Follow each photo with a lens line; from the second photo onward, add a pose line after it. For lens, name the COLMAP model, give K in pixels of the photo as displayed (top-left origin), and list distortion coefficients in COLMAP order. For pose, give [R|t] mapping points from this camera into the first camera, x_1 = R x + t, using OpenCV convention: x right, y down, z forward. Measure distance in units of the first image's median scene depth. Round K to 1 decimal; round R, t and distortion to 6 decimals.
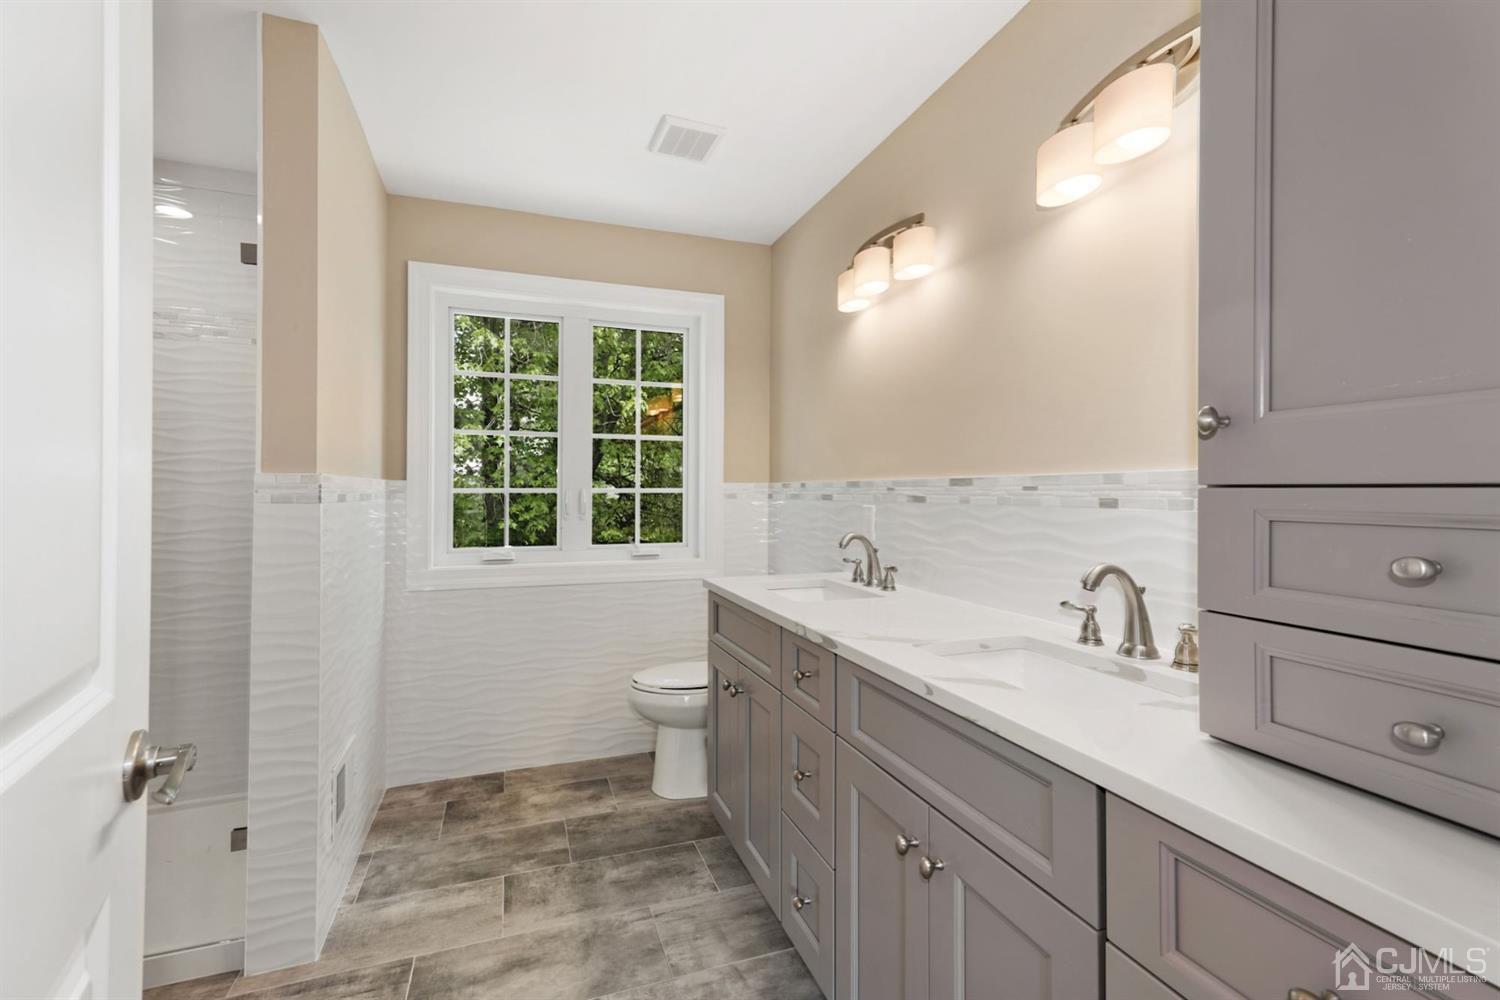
lens RADIAL K [[674.5, 0, 749.7], [0, 674.5, 490.1], [0, 0, 1]] dist [0.015484, 0.000301]
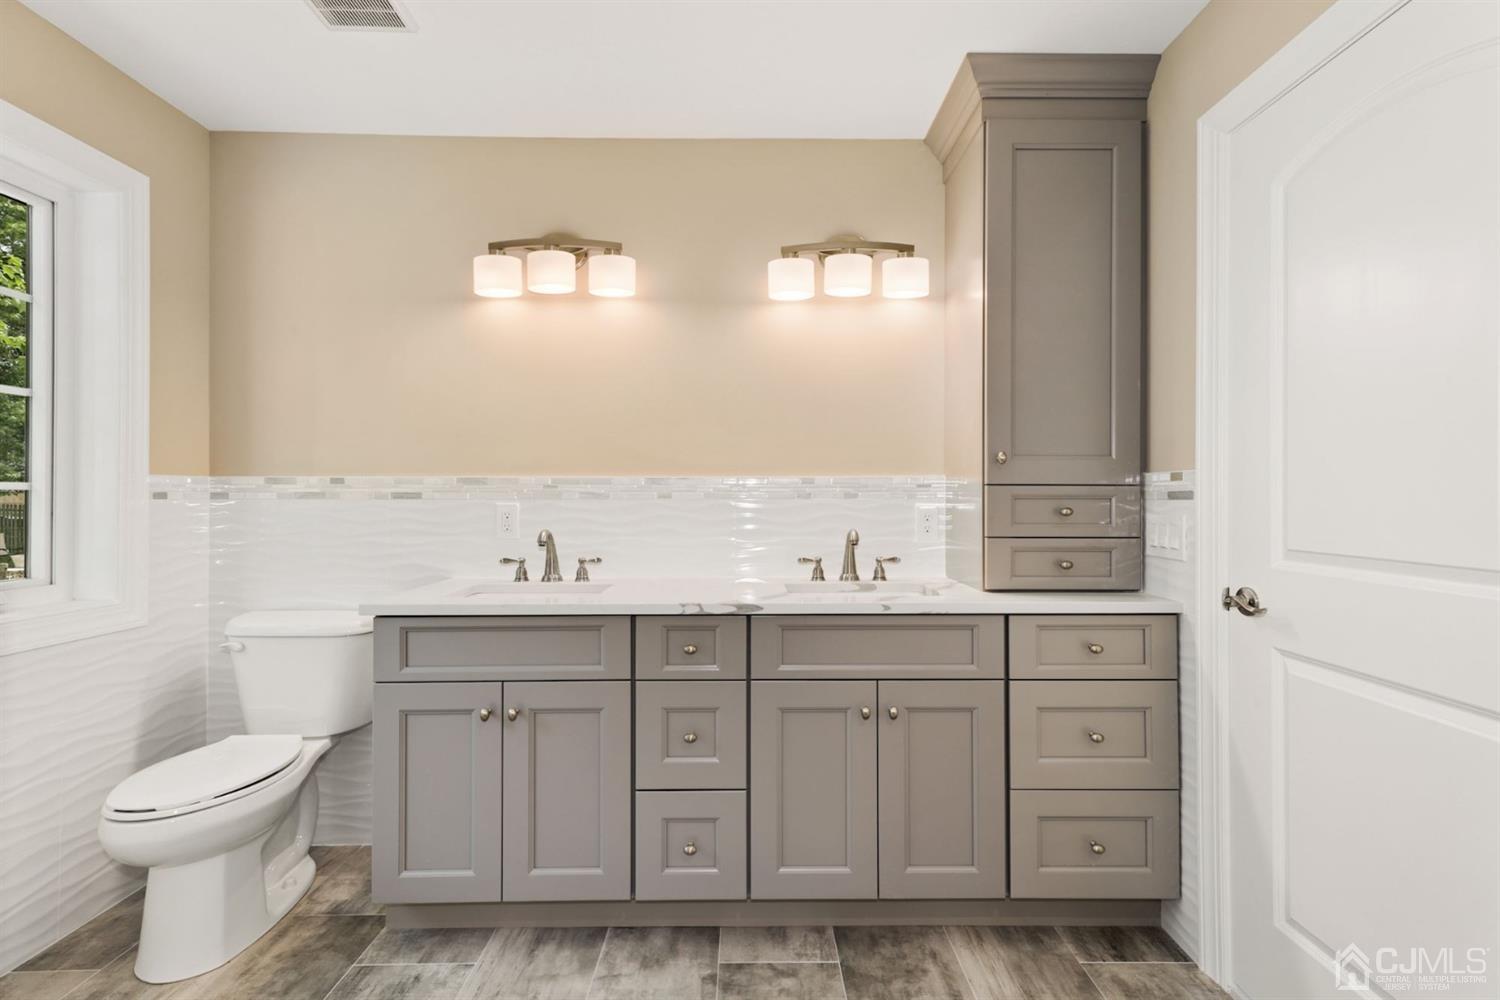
lens RADIAL K [[674.5, 0, 748.1], [0, 674.5, 502.2], [0, 0, 1]] dist [0.015484, 0.000301]
pose [[0.326503, -0.009909, 0.945144, -0.731686], [-0.001346, 0.999939, 0.010948, 0.011862], [-0.945195, -0.004846, 0.326470, 0.413229]]
